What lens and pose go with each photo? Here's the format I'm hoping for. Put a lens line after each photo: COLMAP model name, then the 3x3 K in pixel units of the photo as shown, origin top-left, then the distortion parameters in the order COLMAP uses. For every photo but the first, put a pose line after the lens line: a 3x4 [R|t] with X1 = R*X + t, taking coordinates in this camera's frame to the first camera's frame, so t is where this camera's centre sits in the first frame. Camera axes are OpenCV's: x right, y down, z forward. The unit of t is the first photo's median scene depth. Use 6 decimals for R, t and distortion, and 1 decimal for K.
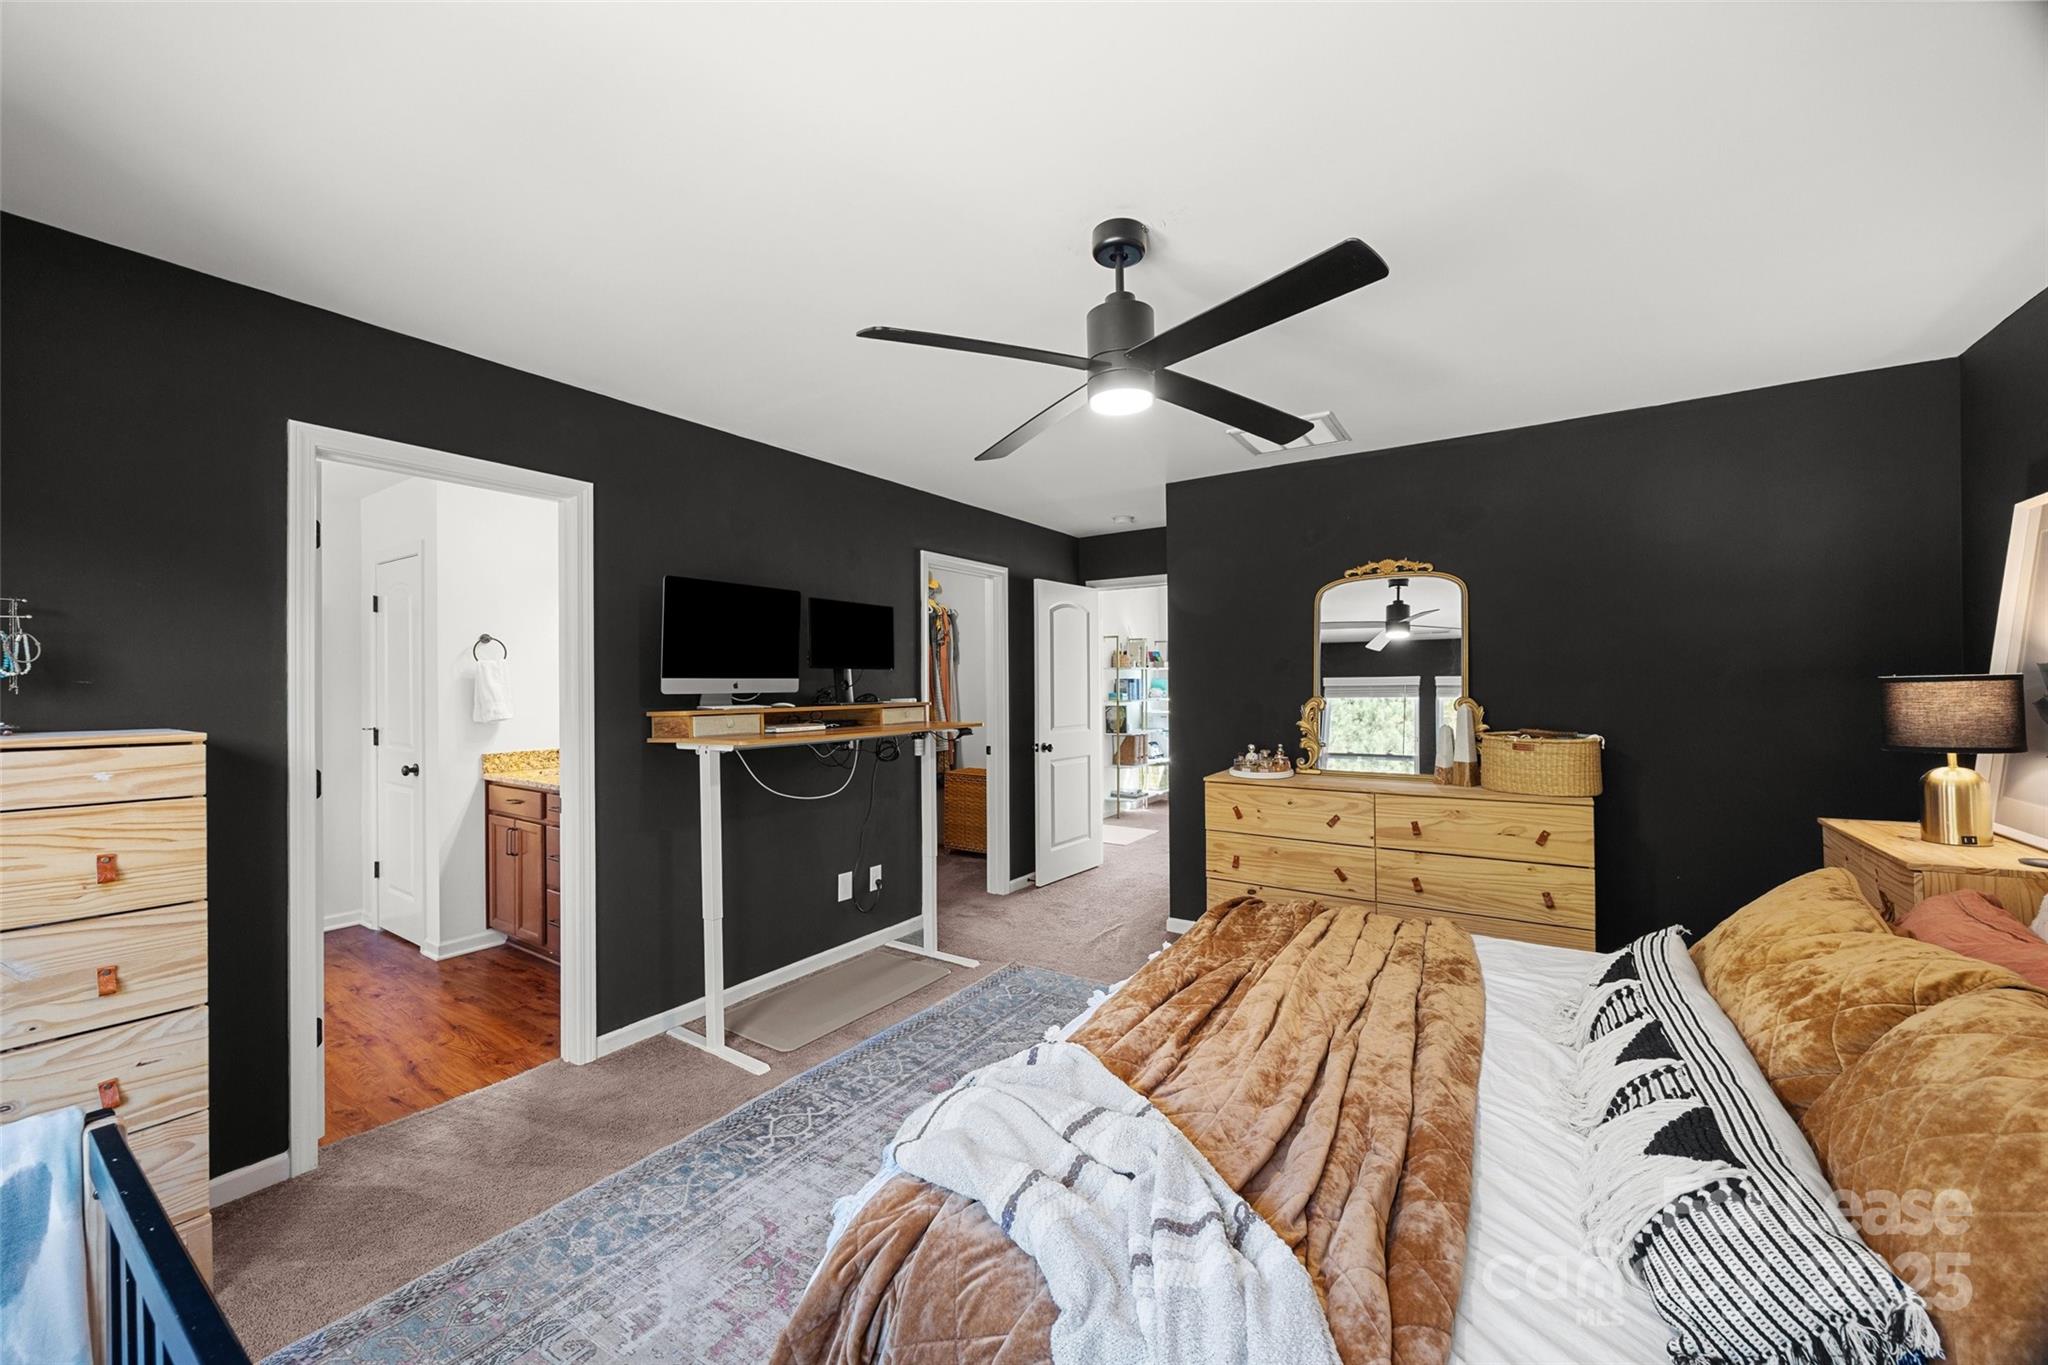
lens RADIAL K [[782.7, 0, 1032.3], [0, 782.7, 684.9], [0, 0, 1]] dist [0.000520, 0.000050]
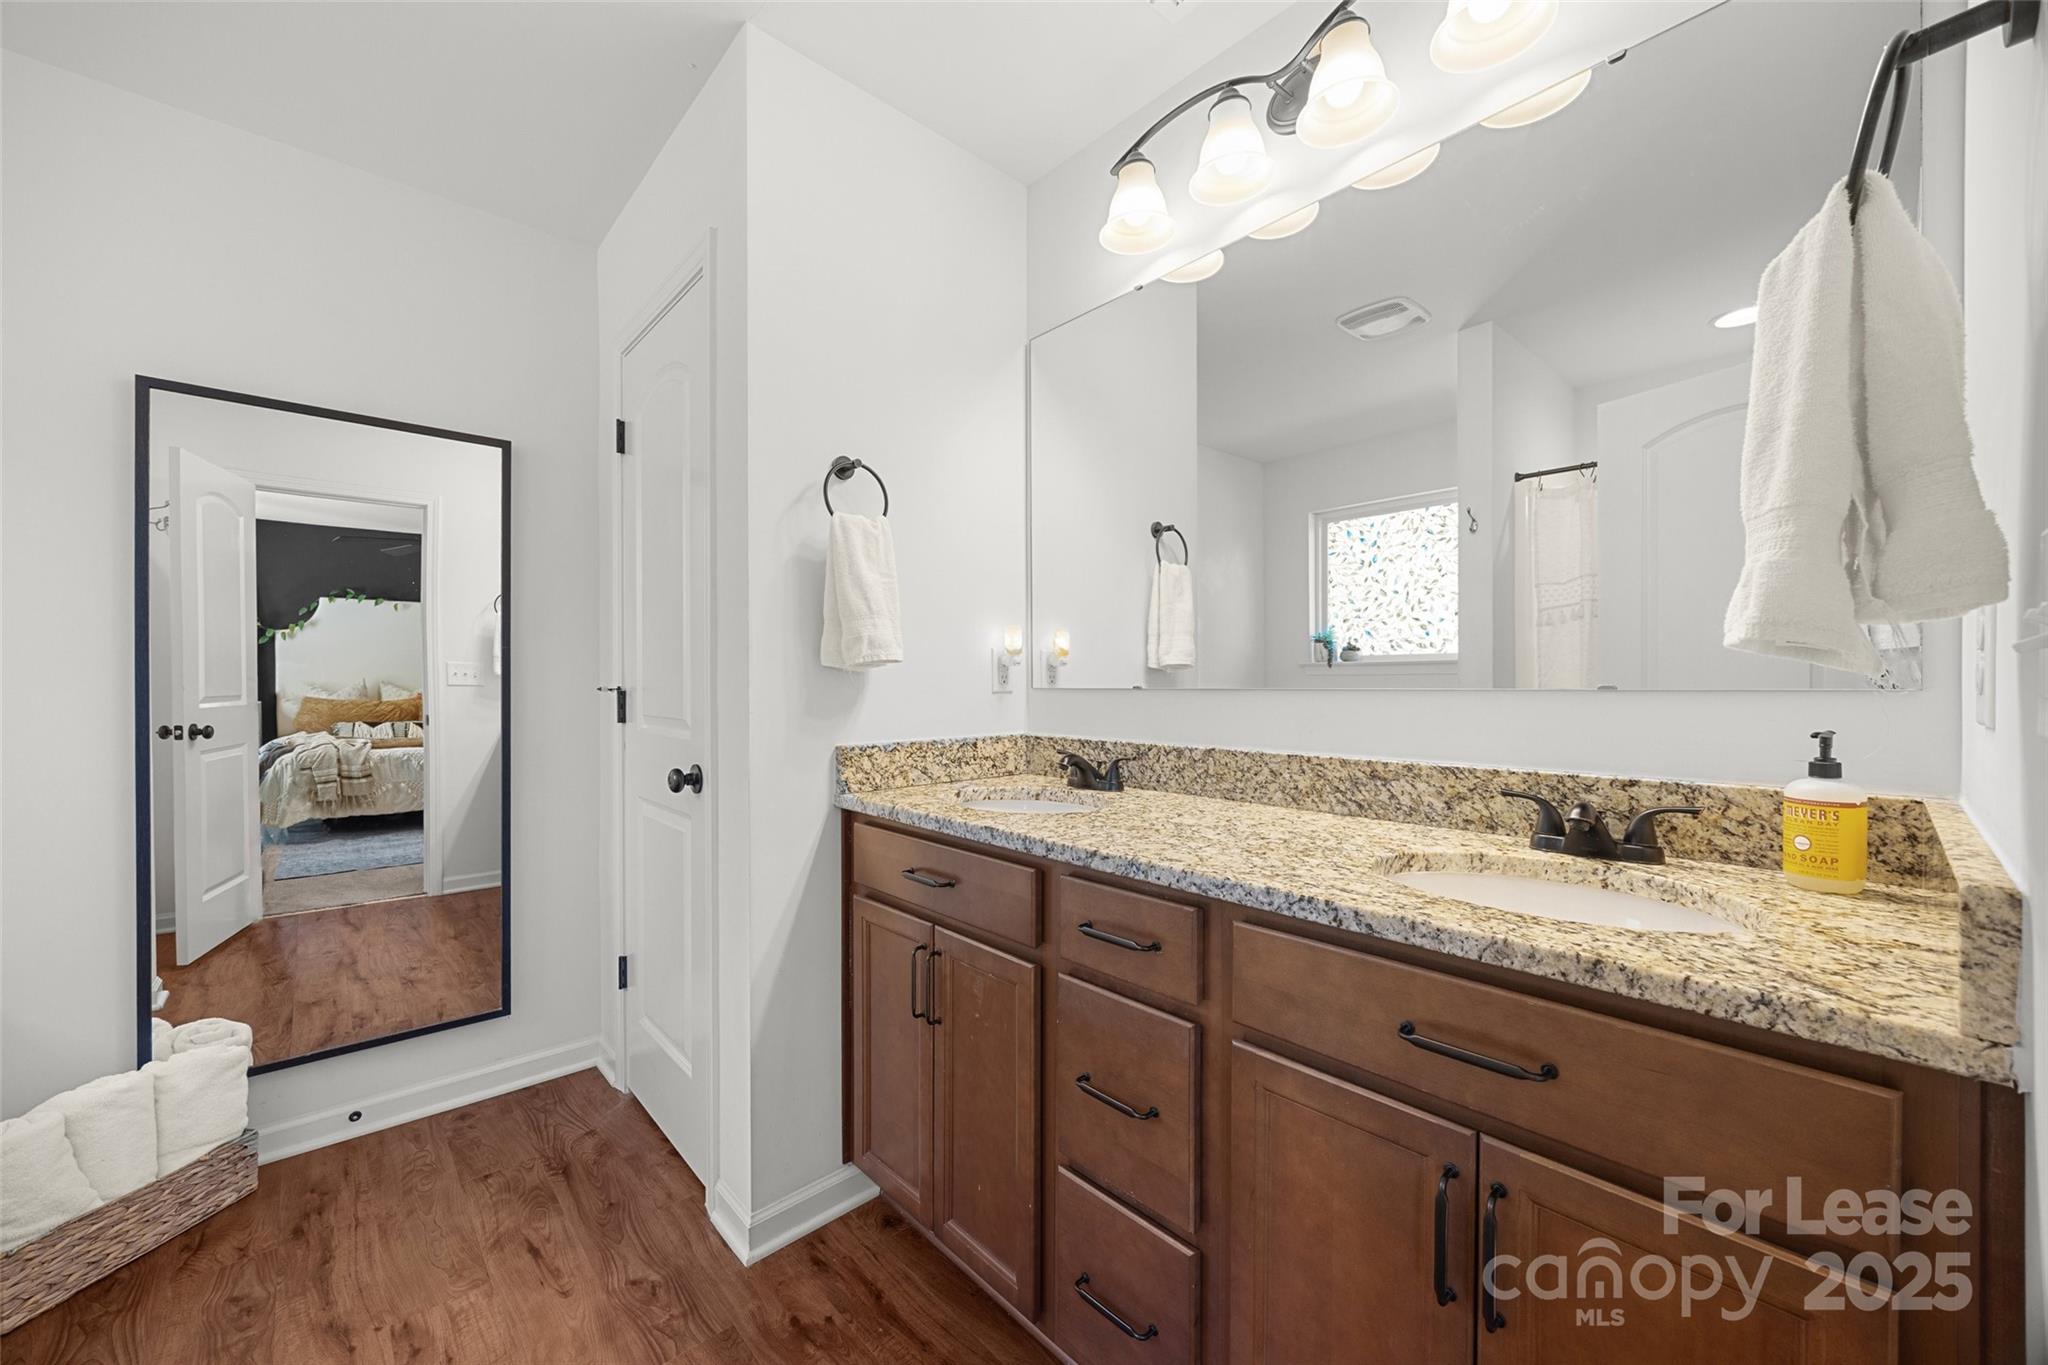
lens RADIAL K [[782.7, 0, 1018.4], [0, 782.7, 684.9], [0, 0, 1]] dist [0.000520, 0.000050]
pose [[0.970647, 0.004734, -0.240462, -0.509522], [-0.004156, 0.999987, 0.002911, 0.054048], [0.240473, -0.001826, 0.970654, 0.620809]]
